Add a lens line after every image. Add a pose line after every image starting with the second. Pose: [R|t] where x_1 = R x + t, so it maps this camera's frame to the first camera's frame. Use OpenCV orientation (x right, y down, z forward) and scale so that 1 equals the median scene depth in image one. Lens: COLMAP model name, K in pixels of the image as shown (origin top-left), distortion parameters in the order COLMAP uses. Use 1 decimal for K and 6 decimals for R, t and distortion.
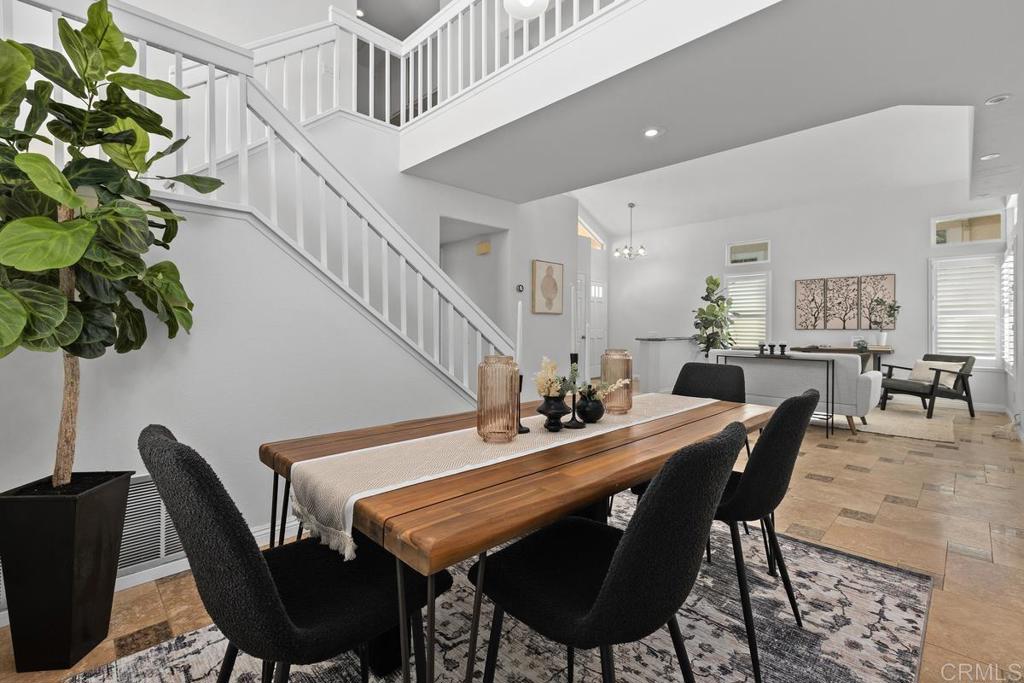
lens RADIAL K [[454.7, 0, 514.3], [0, 454.7, 326.7], [0, 0, 1]] dist [-0.000578, -0.000309]
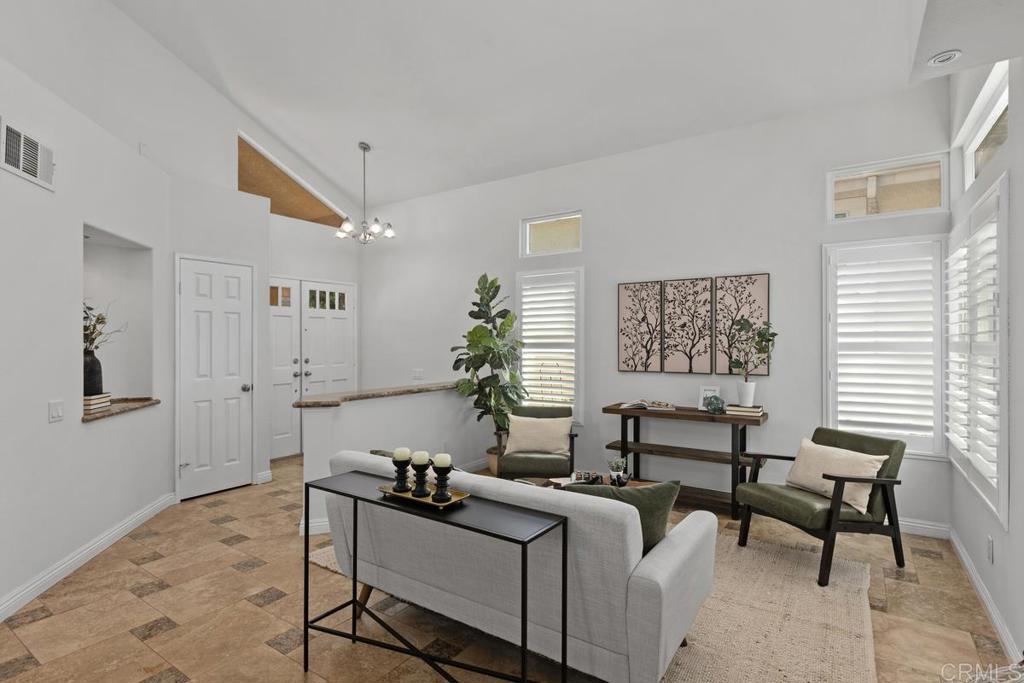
lens RADIAL K [[516.2, 0, 512.0], [0, 516.2, 341.5], [0, 0, 1]] dist [-0.001226, 0.000008]
pose [[0.982014, -0.008612, 0.188613, 0.421192], [0.007239, 0.999942, 0.007971, -0.041622], [-0.188671, -0.006462, 0.982019, 0.454873]]
